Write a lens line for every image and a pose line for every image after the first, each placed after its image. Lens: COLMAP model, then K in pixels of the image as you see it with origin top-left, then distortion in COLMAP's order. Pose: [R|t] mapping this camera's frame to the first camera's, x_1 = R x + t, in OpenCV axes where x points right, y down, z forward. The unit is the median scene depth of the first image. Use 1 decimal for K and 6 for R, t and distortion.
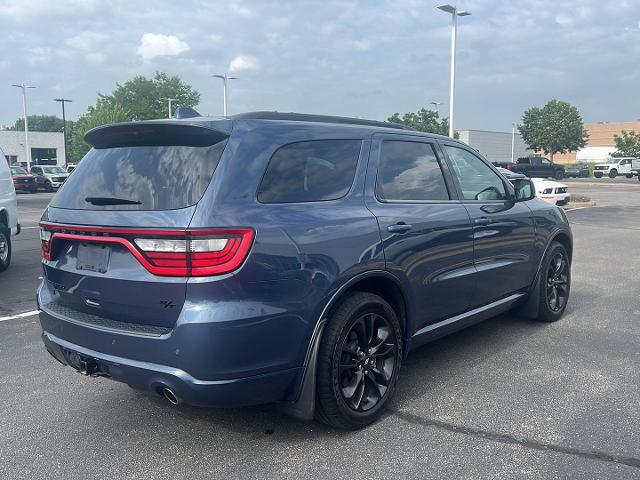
lens RADIAL K [[607.7, 0, 315.9], [0, 607.7, 241.5], [0, 0, 1]] dist [0.101862, -0.182702]
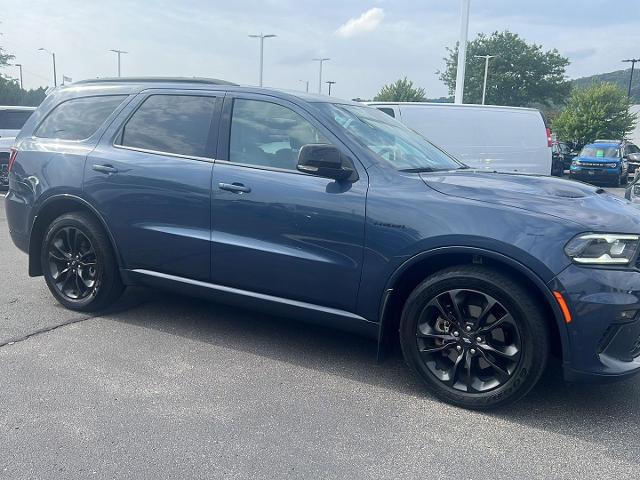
lens RADIAL K [[607.7, 0, 315.9], [0, 607.7, 241.5], [0, 0, 1]] dist [0.101862, -0.182702]
pose [[0.191303, 0.188425, -0.963275, 1.519129], [-0.159473, 0.974327, 0.158916, -0.152780], [0.968489, 0.123215, 0.216440, 1.254127]]
